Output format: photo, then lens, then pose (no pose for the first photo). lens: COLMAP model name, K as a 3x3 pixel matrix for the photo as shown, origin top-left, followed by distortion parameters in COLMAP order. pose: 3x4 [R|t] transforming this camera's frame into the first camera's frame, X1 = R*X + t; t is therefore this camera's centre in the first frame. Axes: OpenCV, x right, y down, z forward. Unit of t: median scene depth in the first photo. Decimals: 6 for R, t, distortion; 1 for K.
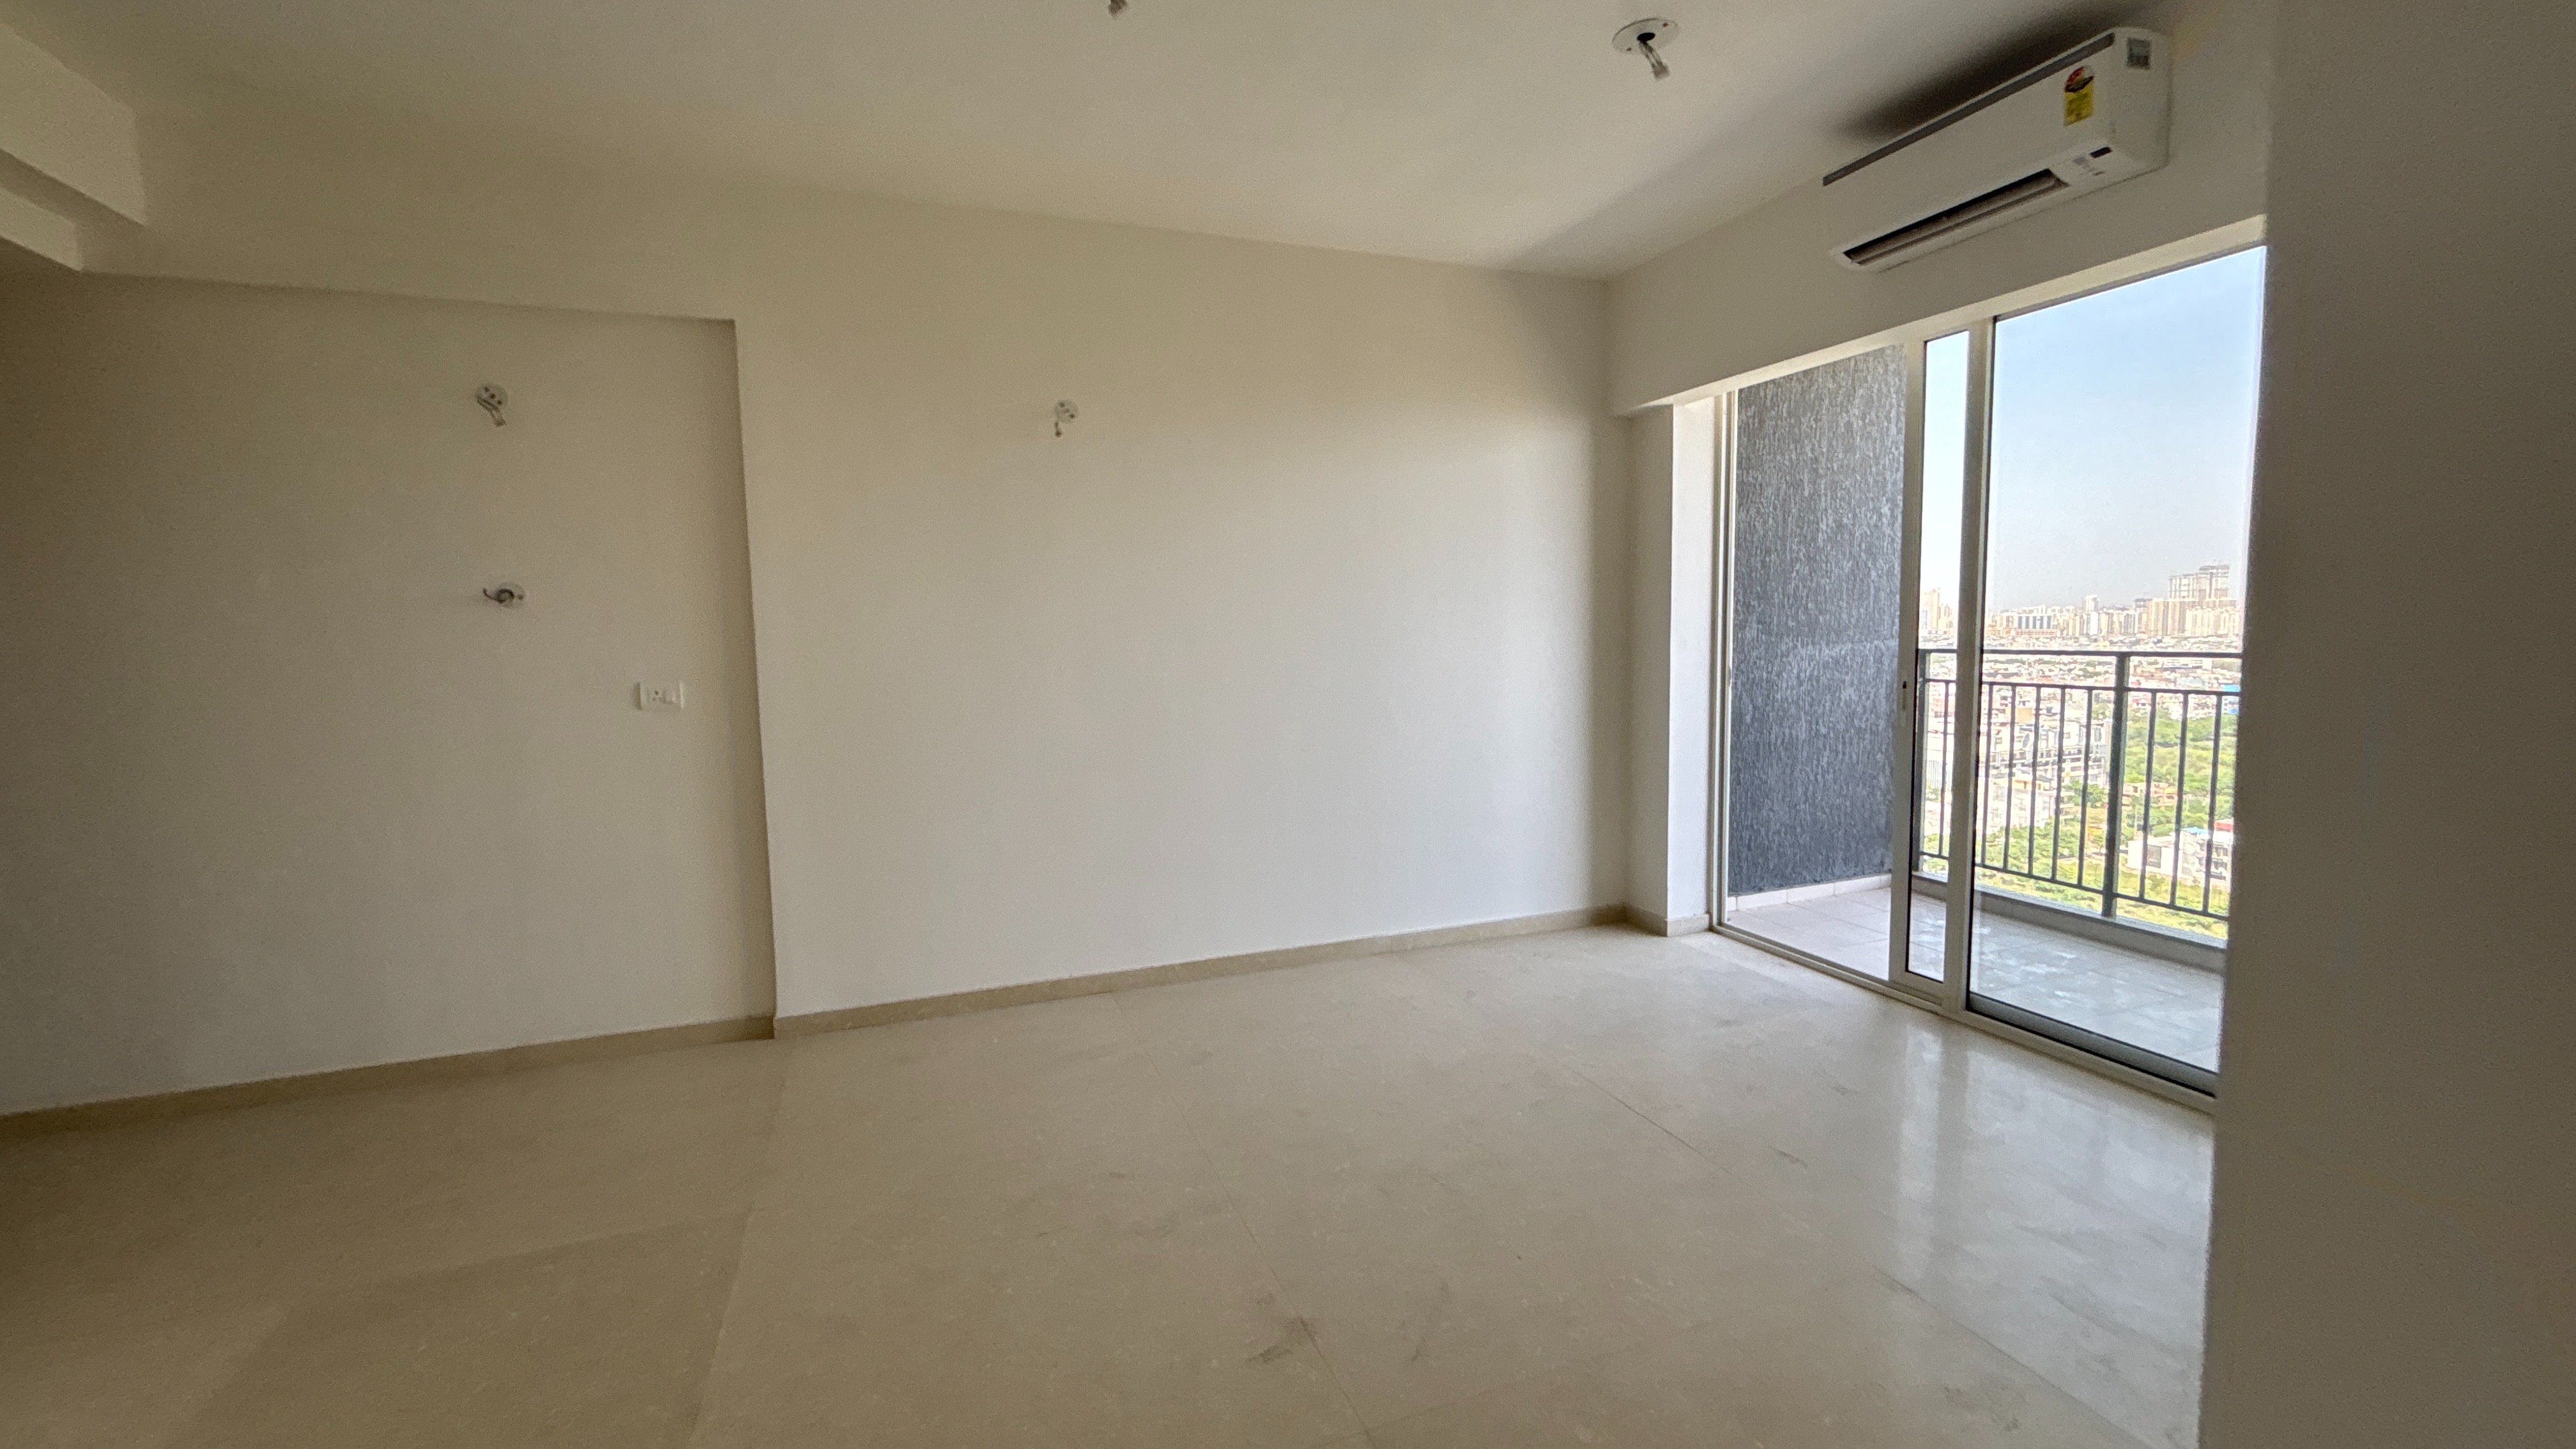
lens RADIAL K [[1041.6, 0, 1271.0], [0, 1041.6, 726.6], [0, 0, 1]] dist [0.001020, 0.000744]
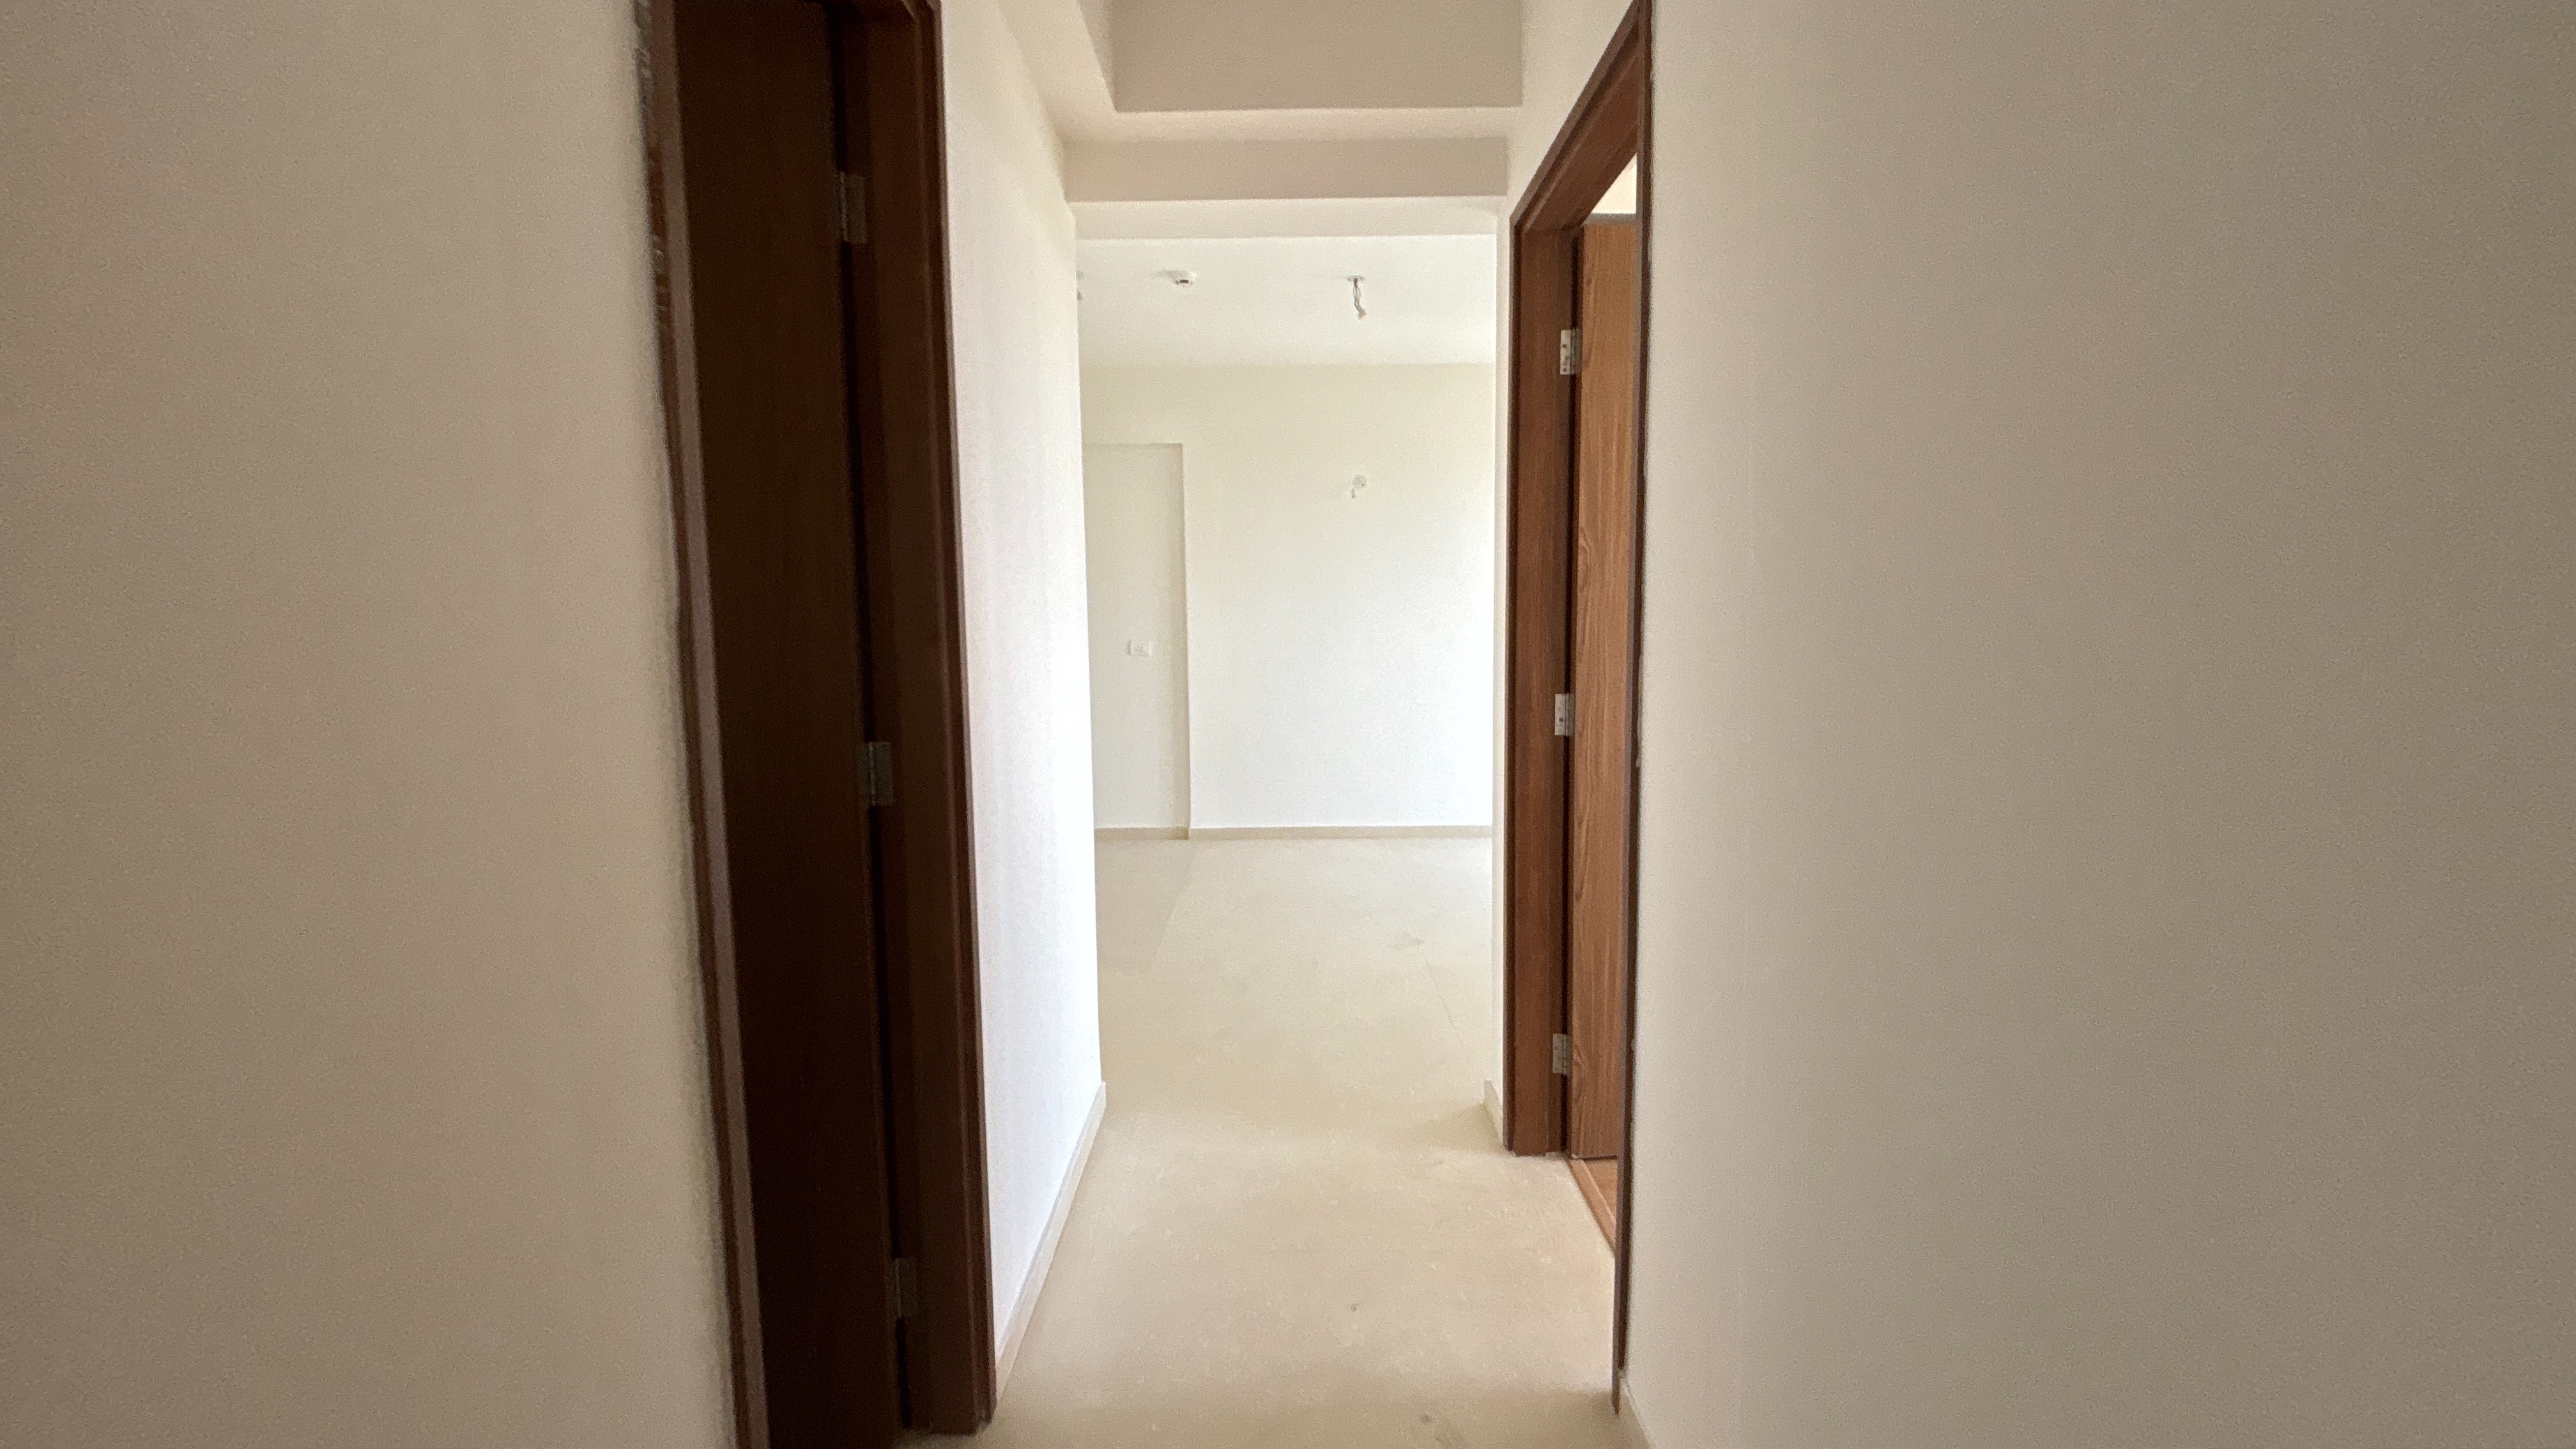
lens RADIAL K [[1041.6, 0, 1292.5], [0, 1041.6, 724.0], [0, 0, 1]] dist [0.001020, 0.000744]
pose [[0.943914, 0.035073, -0.328322, 0.209657], [-0.033152, 0.999385, 0.011446, 0.053889], [0.328522, 0.000081, 0.944496, -0.485570]]
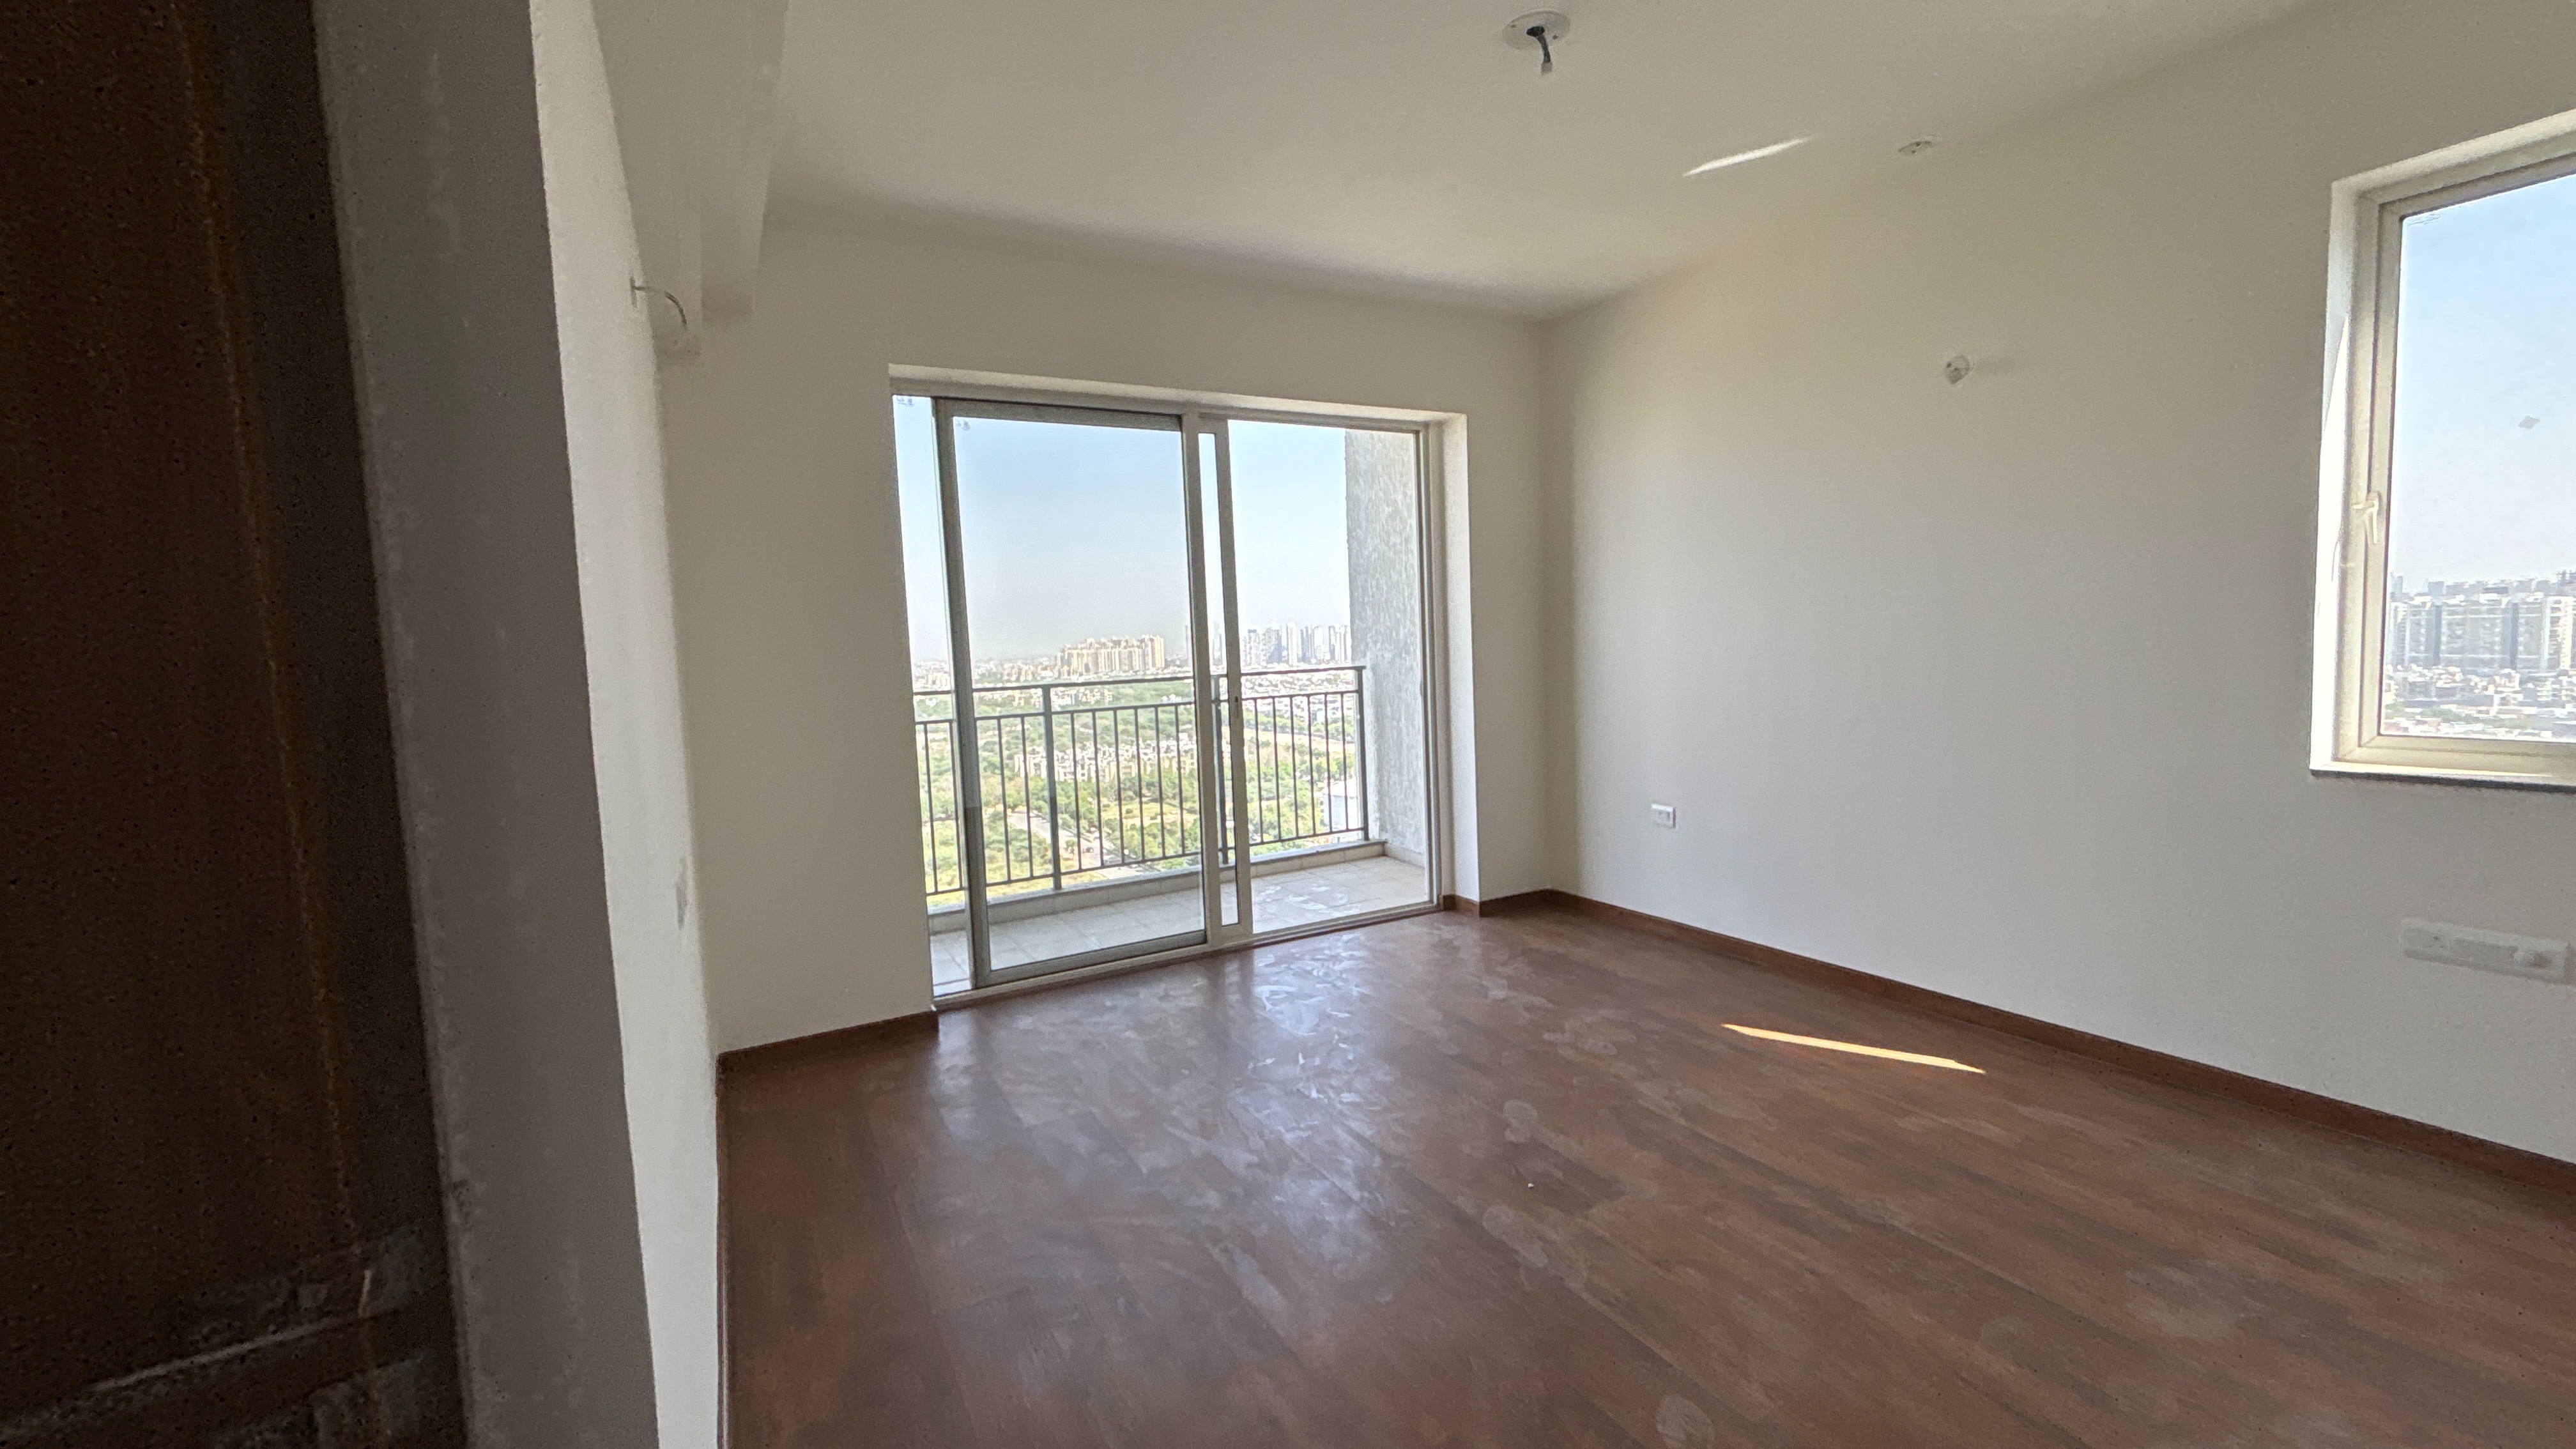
lens RADIAL K [[1041.6, 0, 1301.7], [0, 1041.6, 719.4], [0, 0, 1]] dist [0.001020, 0.000744]
pose [[-0.170834, -0.054148, 0.983811, -0.509100], [0.136549, 0.987553, 0.078065, -0.086703], [-0.975792, 0.147674, -0.161314, 0.902624]]
